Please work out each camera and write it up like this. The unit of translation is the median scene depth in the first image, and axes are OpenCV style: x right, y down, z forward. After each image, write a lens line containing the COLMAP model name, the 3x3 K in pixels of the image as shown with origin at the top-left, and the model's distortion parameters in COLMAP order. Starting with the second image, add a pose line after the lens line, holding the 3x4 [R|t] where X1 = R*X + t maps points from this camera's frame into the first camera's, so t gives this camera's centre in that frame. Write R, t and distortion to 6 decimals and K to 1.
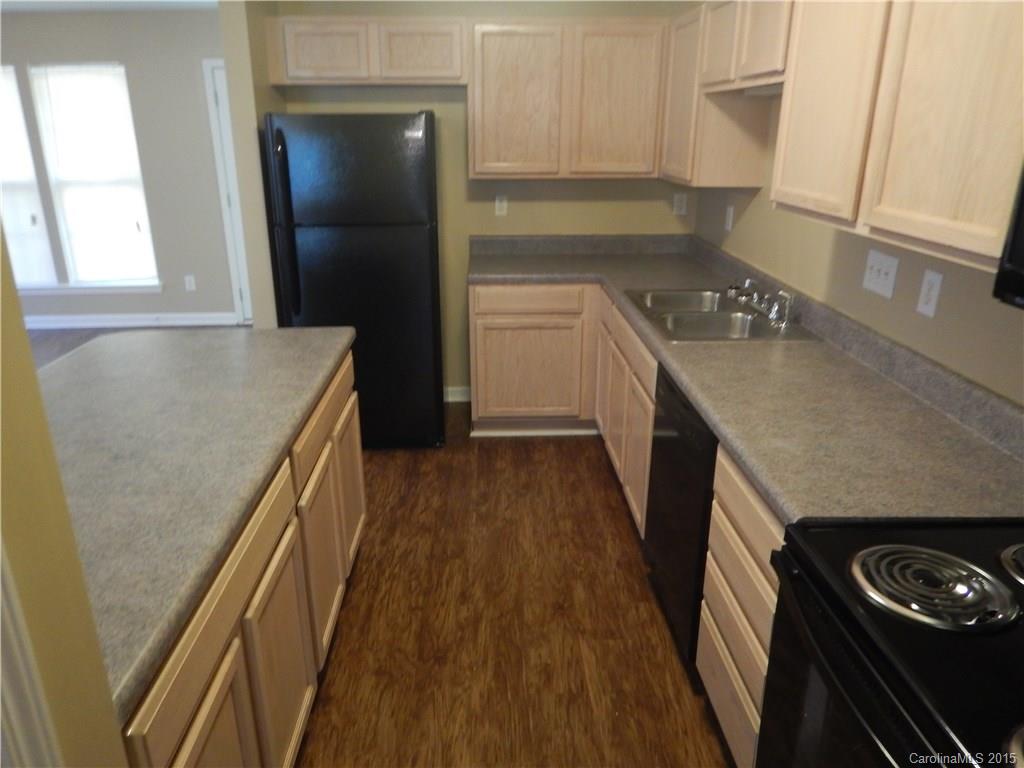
lens RADIAL K [[727.4, 0, 514.1], [0, 727.4, 365.4], [0, 0, 1]] dist [0.027025, -0.001569]
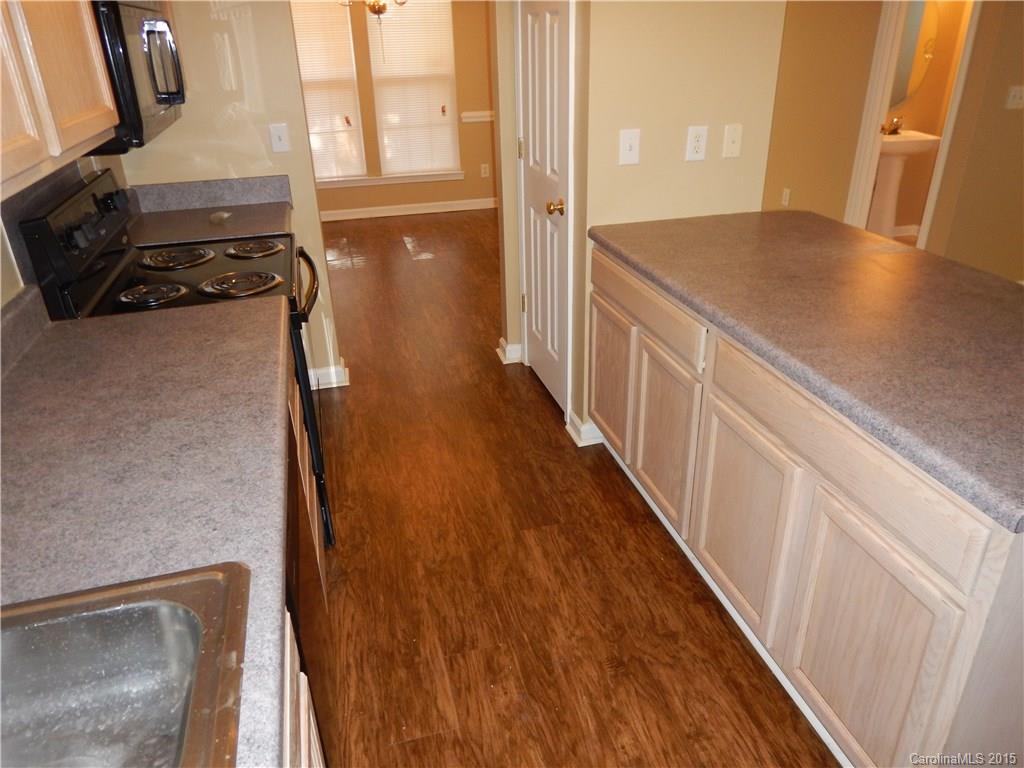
lens RADIAL K [[727.4, 0, 514.1], [0, 727.4, 365.4], [0, 0, 1]] dist [0.027025, -0.001569]
pose [[-0.974839, 0.117827, -0.189223, 0.145265], [-0.044410, 0.729201, 0.682857, -0.454832], [0.218441, 0.674079, -0.705621, 1.408490]]
